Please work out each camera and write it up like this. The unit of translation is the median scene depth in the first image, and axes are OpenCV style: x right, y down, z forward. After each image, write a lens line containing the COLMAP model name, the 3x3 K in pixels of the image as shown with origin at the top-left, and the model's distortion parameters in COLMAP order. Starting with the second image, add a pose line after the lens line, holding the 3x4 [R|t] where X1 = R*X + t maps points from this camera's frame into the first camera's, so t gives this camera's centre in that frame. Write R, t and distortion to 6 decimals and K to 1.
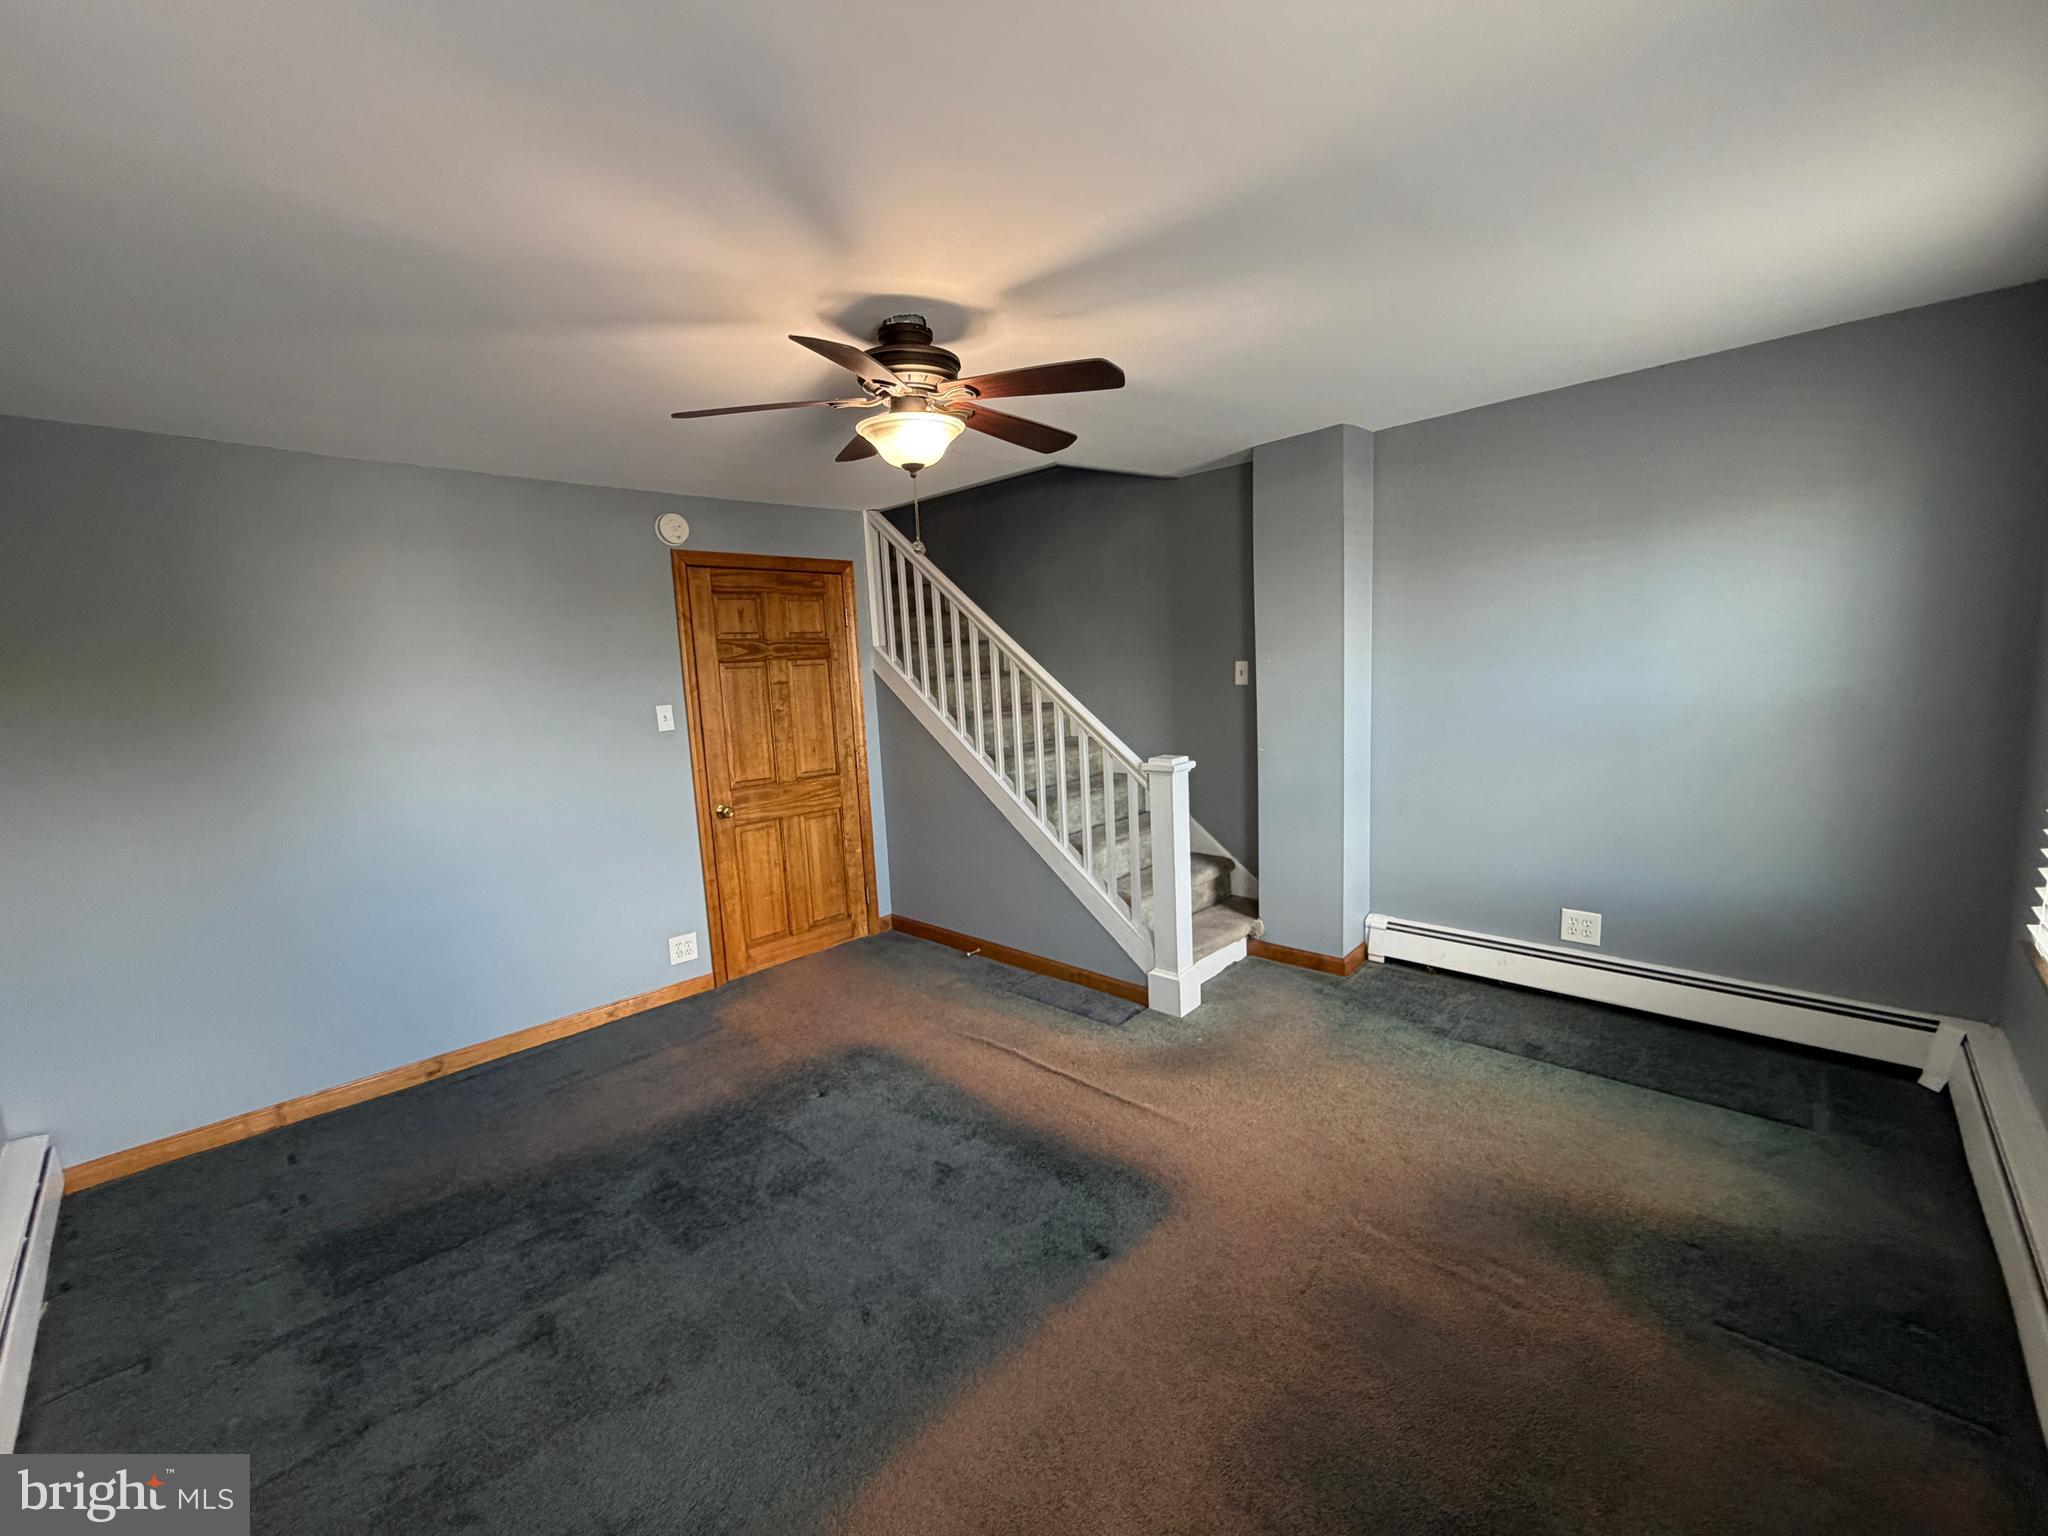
lens RADIAL K [[817.5, 0, 1028.7], [0, 817.5, 769.9], [0, 0, 1]] dist [-0.000647, 0.000387]
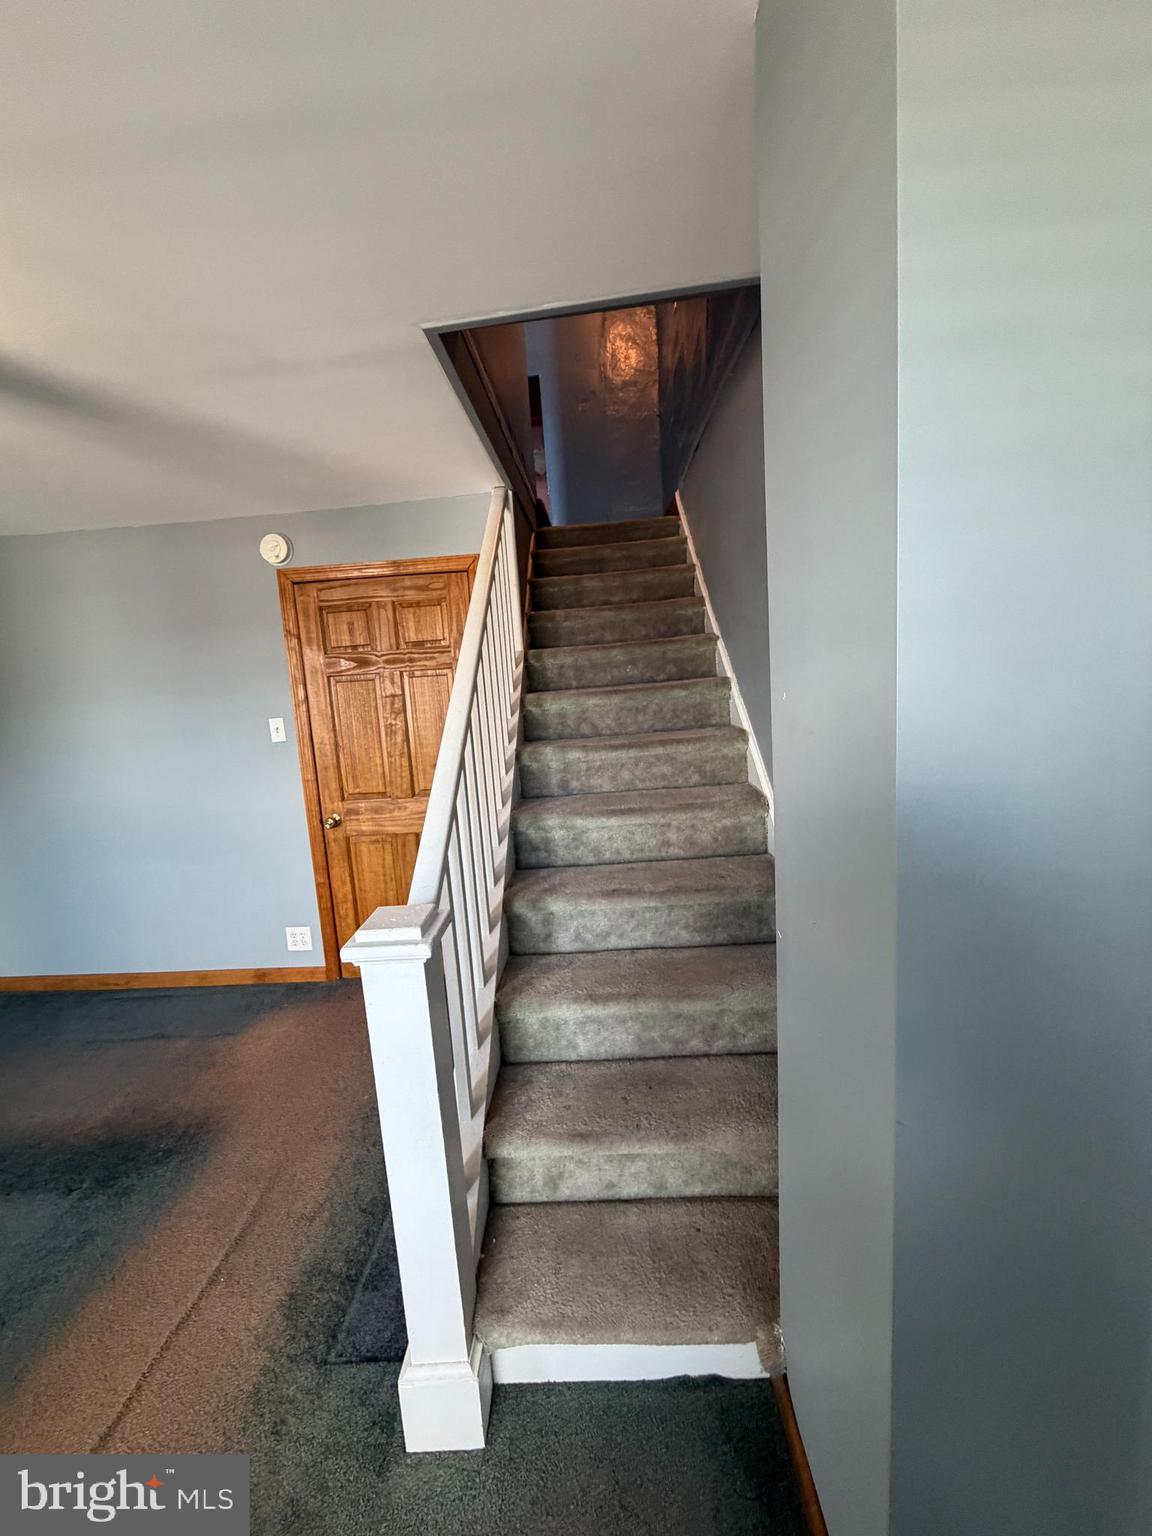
lens RADIAL K [[613.2, 0, 577.1], [0, 613.2, 765.7], [0, 0, 1]] dist [-0.000647, 0.000387]
pose [[0.661306, 0.114671, -0.741300, 0.398978], [-0.065501, 0.993299, 0.095220, -0.112846], [0.747251, -0.014414, 0.664385, 0.713453]]
